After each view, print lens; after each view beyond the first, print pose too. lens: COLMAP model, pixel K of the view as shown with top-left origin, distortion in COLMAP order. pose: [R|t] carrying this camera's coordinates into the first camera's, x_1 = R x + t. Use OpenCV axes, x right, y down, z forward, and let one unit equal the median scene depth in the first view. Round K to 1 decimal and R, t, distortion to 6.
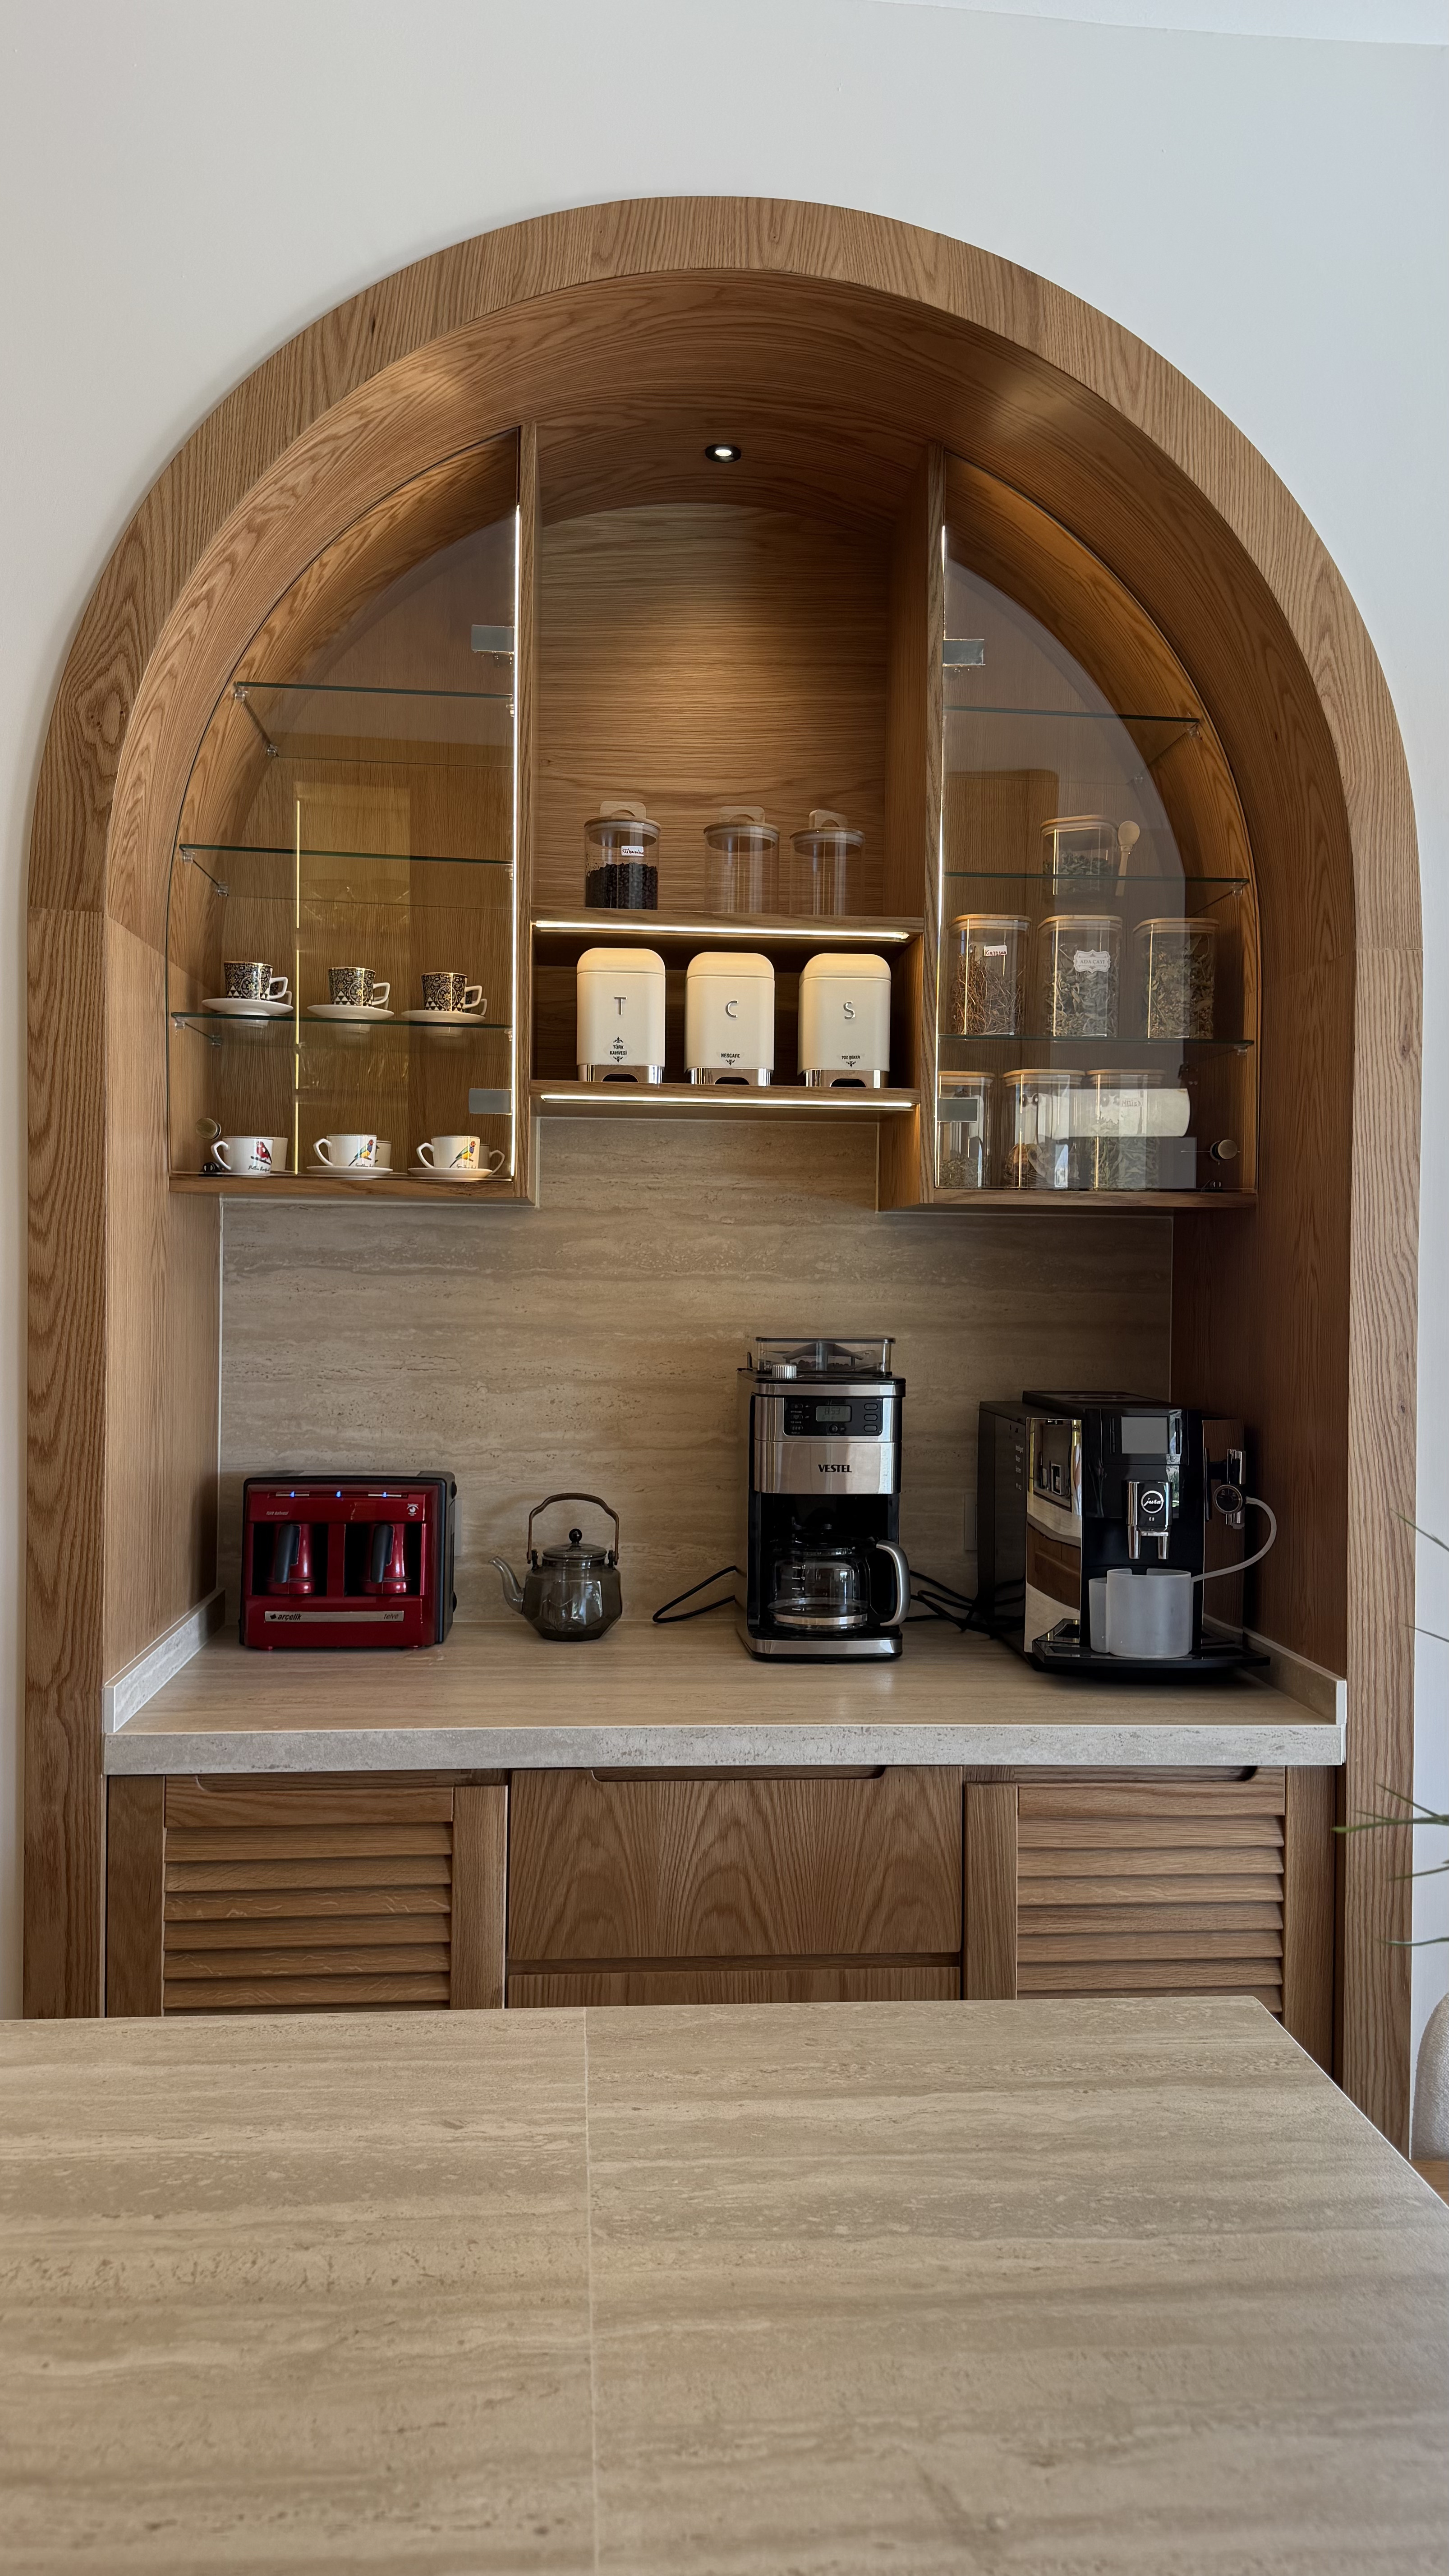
lens RADIAL K [[1824.5, 0, 724.5], [0, 1824.5, 1283.2], [0, 0, 1]] dist [-0.002391, -0.001655]
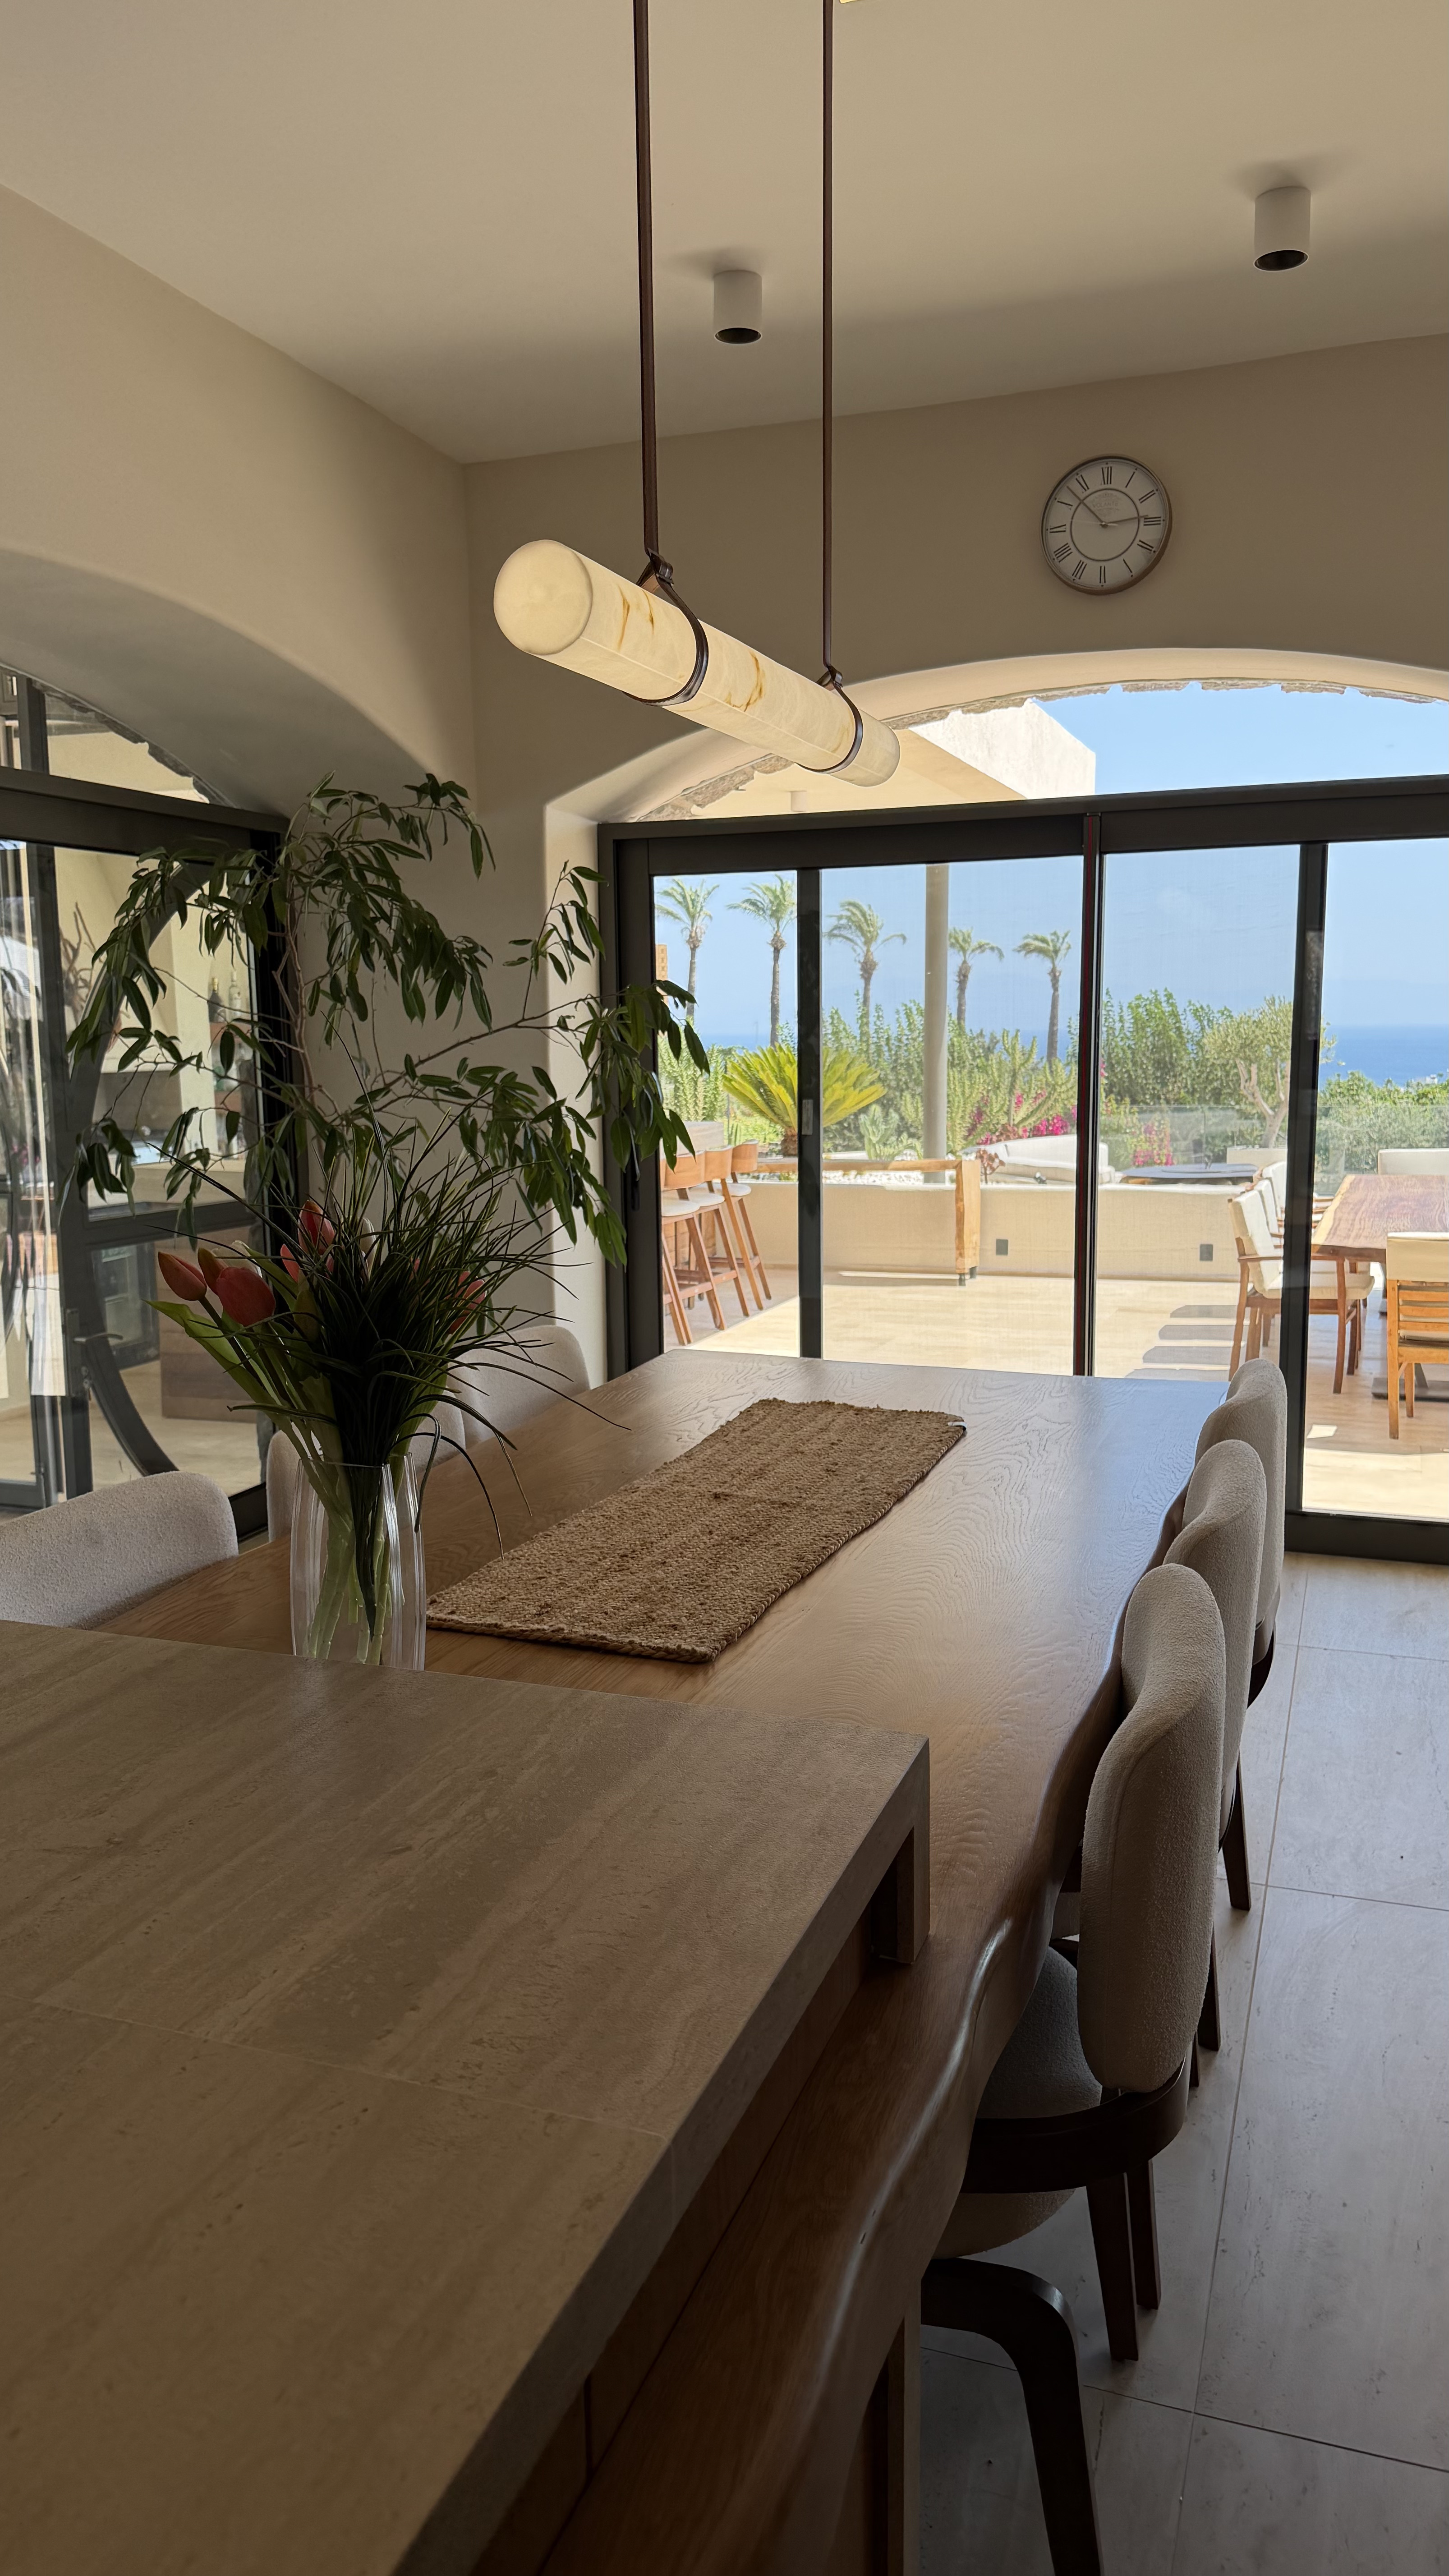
lens RADIAL K [[1824.5, 0, 724.7], [0, 1824.5, 1289.1], [0, 0, 1]] dist [-0.002391, -0.001655]
pose [[0.409136, -0.148202, 0.900358, -0.947247], [0.025901, 0.988211, 0.150893, 0.013292], [-0.912106, -0.038415, 0.408151, 0.452545]]
